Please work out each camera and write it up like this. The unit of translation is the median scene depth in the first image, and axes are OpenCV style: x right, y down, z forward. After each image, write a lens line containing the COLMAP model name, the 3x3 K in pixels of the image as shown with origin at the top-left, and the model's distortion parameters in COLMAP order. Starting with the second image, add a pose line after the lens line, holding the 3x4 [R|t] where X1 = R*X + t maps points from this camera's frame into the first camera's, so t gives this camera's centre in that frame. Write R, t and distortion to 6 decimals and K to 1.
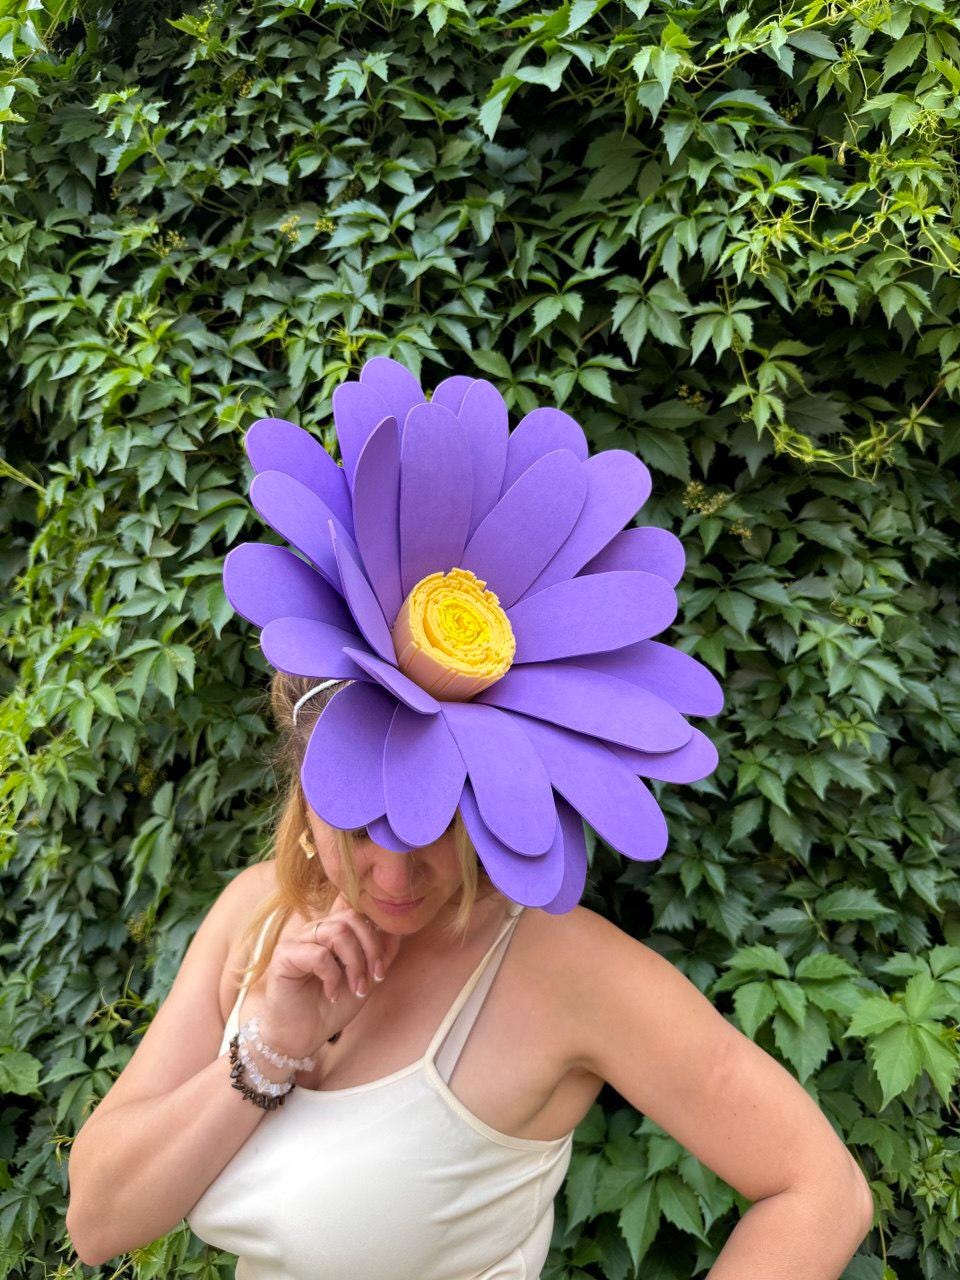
lens RADIAL K [[913.4, 0, 457.5], [0, 913.4, 620.2], [0, 0, 1]] dist [-0.023502, -0.014017]
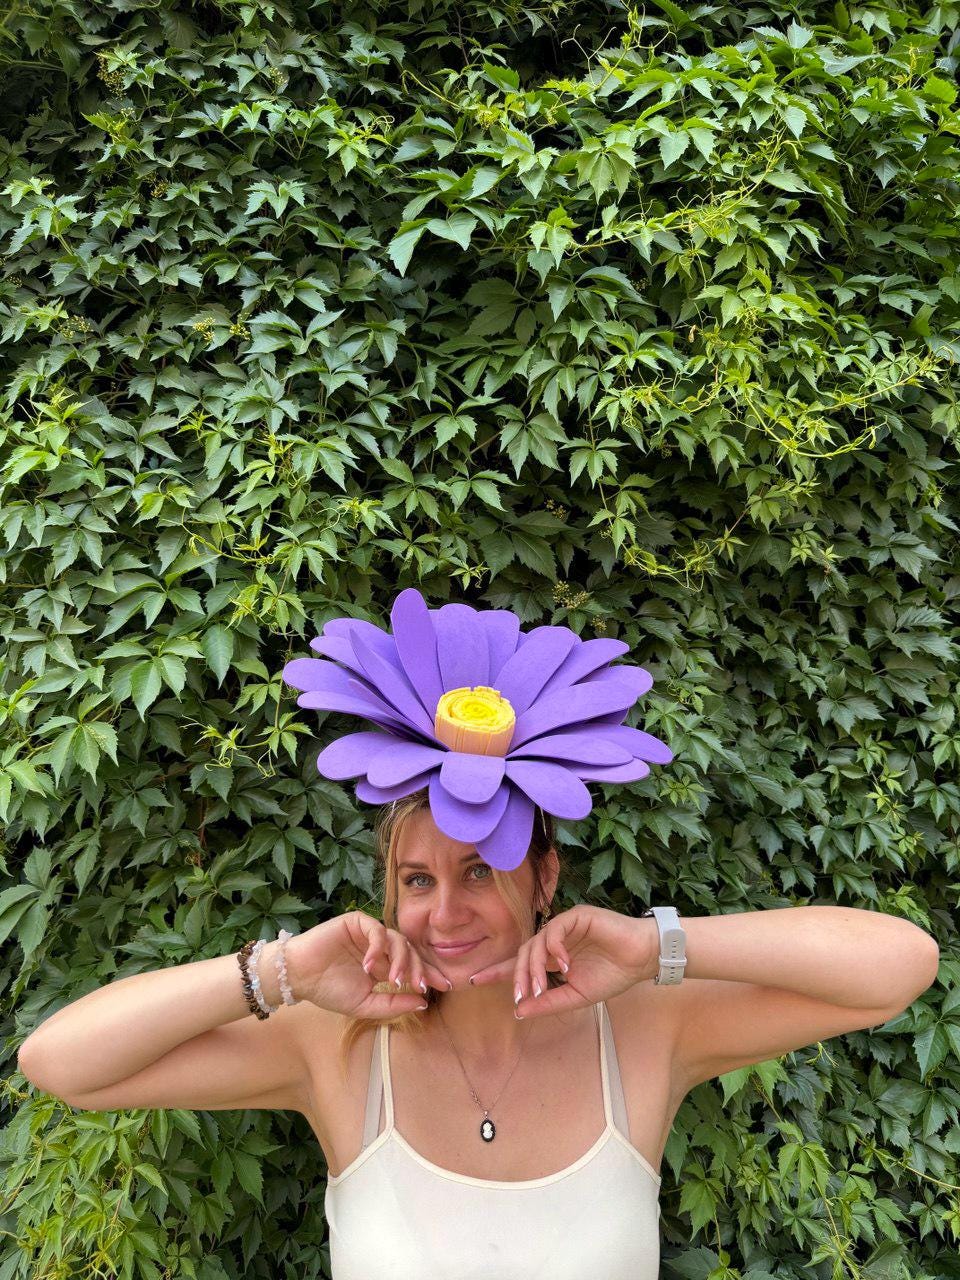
lens RADIAL K [[930.5, 0, 485.7], [0, 930.5, 637.5], [0, 0, 1]] dist [-0.003172, -0.020759]
pose [[0.955952, 0.023325, 0.292596, -0.186709], [-0.005112, 0.998009, -0.062857, -0.003168], [-0.293480, 0.058592, 0.954168, -0.119501]]
